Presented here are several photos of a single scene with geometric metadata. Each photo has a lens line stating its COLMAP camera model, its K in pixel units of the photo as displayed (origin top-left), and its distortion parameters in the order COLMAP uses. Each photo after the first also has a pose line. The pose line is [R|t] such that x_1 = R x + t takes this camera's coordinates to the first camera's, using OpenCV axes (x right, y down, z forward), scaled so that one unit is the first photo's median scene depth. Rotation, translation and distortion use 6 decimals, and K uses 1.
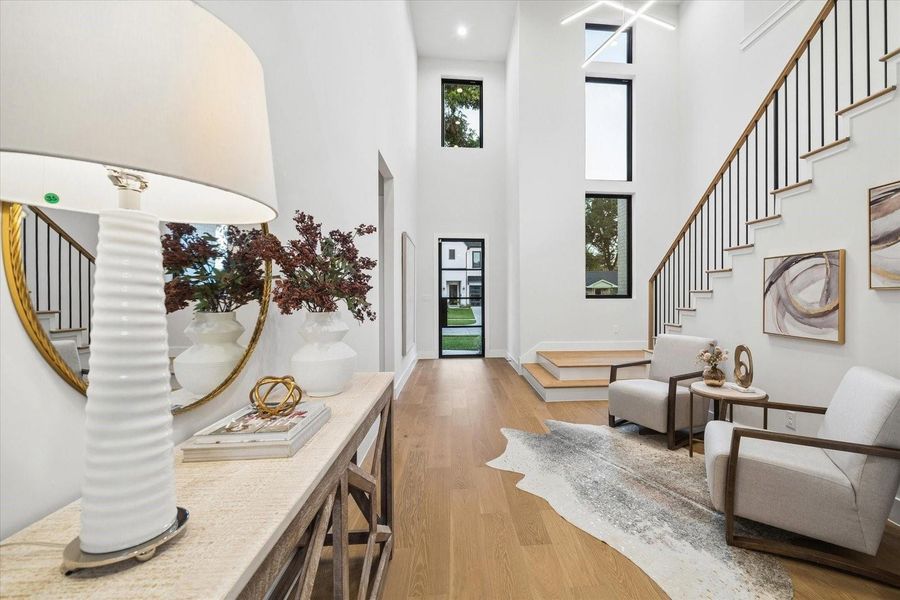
lens RADIAL K [[346.7, 0, 450.1], [0, 346.7, 299.8], [0, 0, 1]] dist [-0.001361, -0.000036]
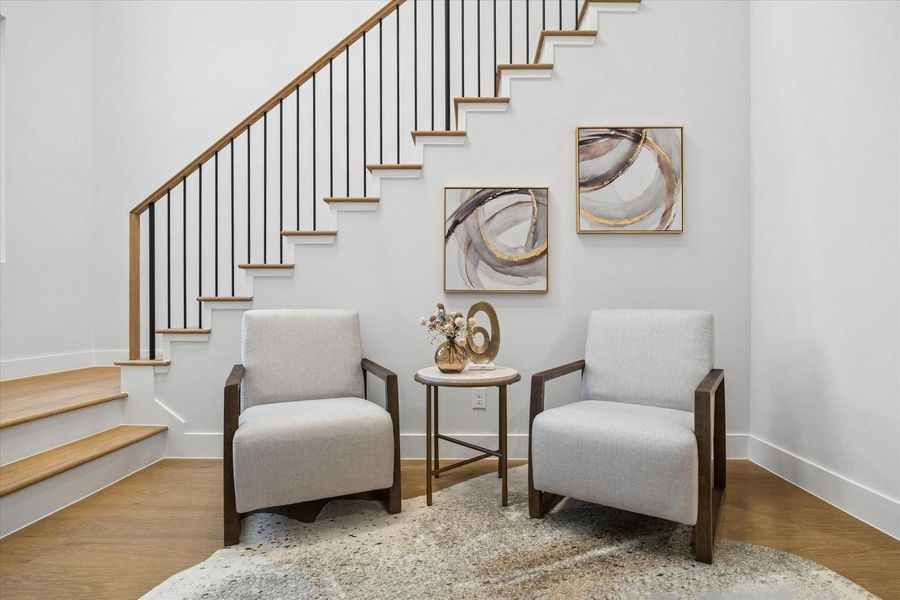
lens RADIAL K [[457.1, 0, 458.1], [0, 457.1, 321.7], [0, 0, 1]] dist [-0.002200, -0.000550]
pose [[-0.006299, -0.021080, 0.999758, -0.057283], [0.003245, 0.999772, 0.021101, 0.159396], [-0.999975, 0.003377, -0.006229, 1.116931]]
